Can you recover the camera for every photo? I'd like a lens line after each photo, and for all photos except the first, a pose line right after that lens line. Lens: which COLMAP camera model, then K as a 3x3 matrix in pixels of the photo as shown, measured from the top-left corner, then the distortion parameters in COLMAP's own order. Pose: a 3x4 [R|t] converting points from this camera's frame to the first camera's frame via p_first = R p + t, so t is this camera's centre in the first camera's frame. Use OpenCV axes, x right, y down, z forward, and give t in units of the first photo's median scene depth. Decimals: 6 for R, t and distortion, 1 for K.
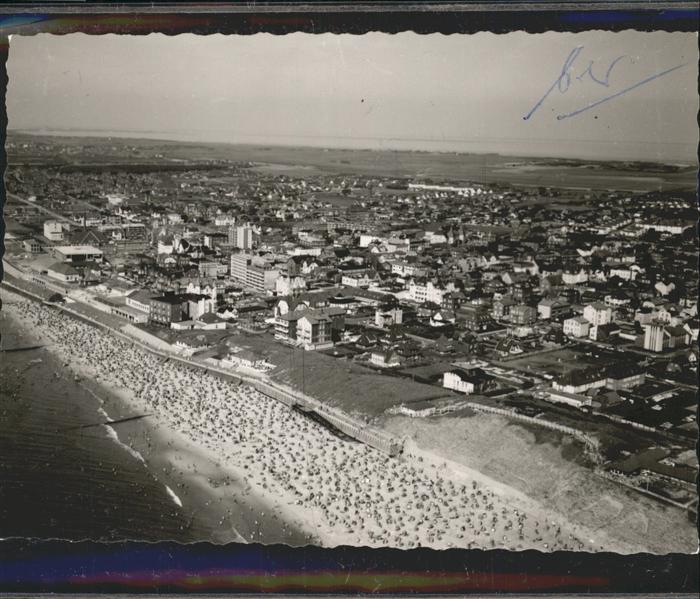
lens RADIAL K [[846.3, 0, 348.5], [0, 846.3, 300.6], [0, 0, 1]] dist [0.006894, 0.000000]
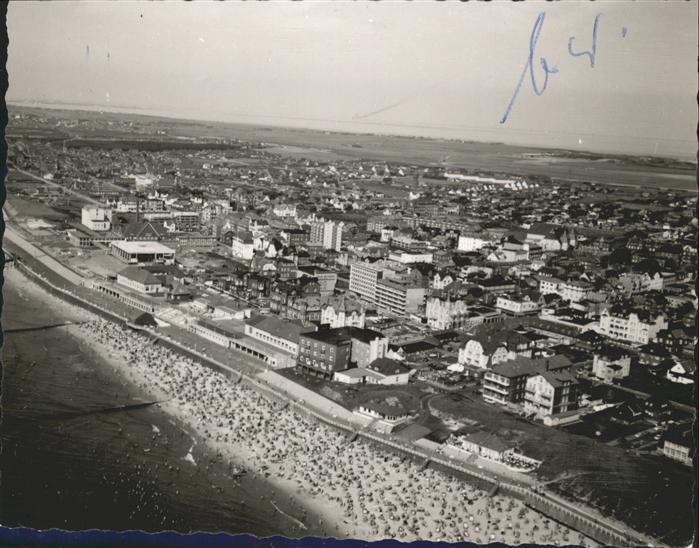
lens RADIAL K [[886.3, 0, 350.7], [0, 886.3, 275.6], [0, 0, 1]] dist [-0.004422, 0.000000]
pose [[0.999335, 0.036285, 0.003617, -0.151943], [-0.036218, 0.999195, -0.017260, -0.031110], [-0.004240, 0.017117, 0.999845, 0.200966]]
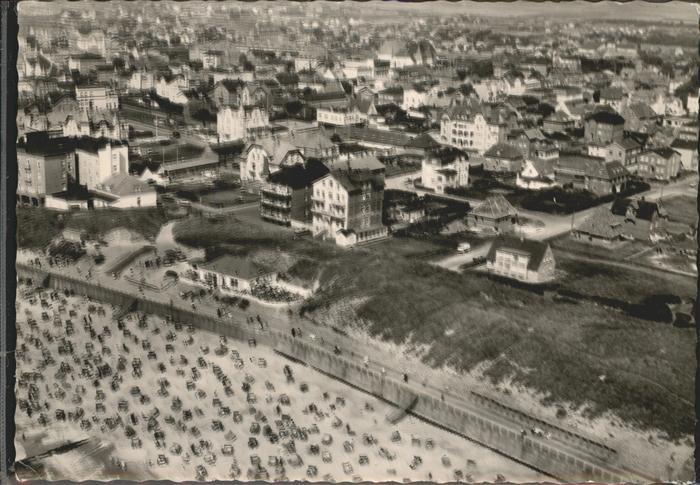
lens RADIAL K [[962.3, 0, 354.2], [0, 962.3, 241.7], [0, 0, 1]] dist [-0.031236, 0.000000]
pose [[0.989640, -0.034243, 0.139428, -0.084021], [0.021853, 0.995752, 0.089444, 0.005032], [-0.141899, -0.085470, 0.986184, 0.322116]]
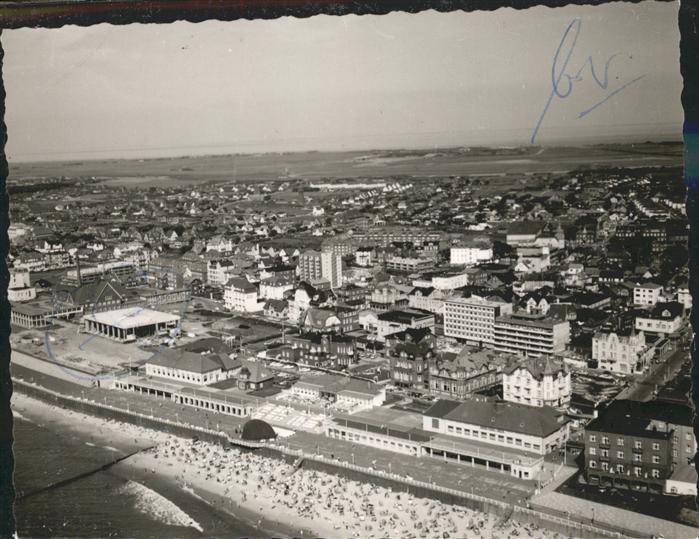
lens RADIAL K [[904.5, 0, 349.1], [0, 904.5, 270.1], [0, 0, 1]] dist [0.000793, 0.000000]
pose [[0.978334, -0.099106, 0.181770, -0.340202], [0.107271, 0.993591, -0.035626, -0.064766], [-0.177074, 0.054353, 0.982695, 0.414048]]
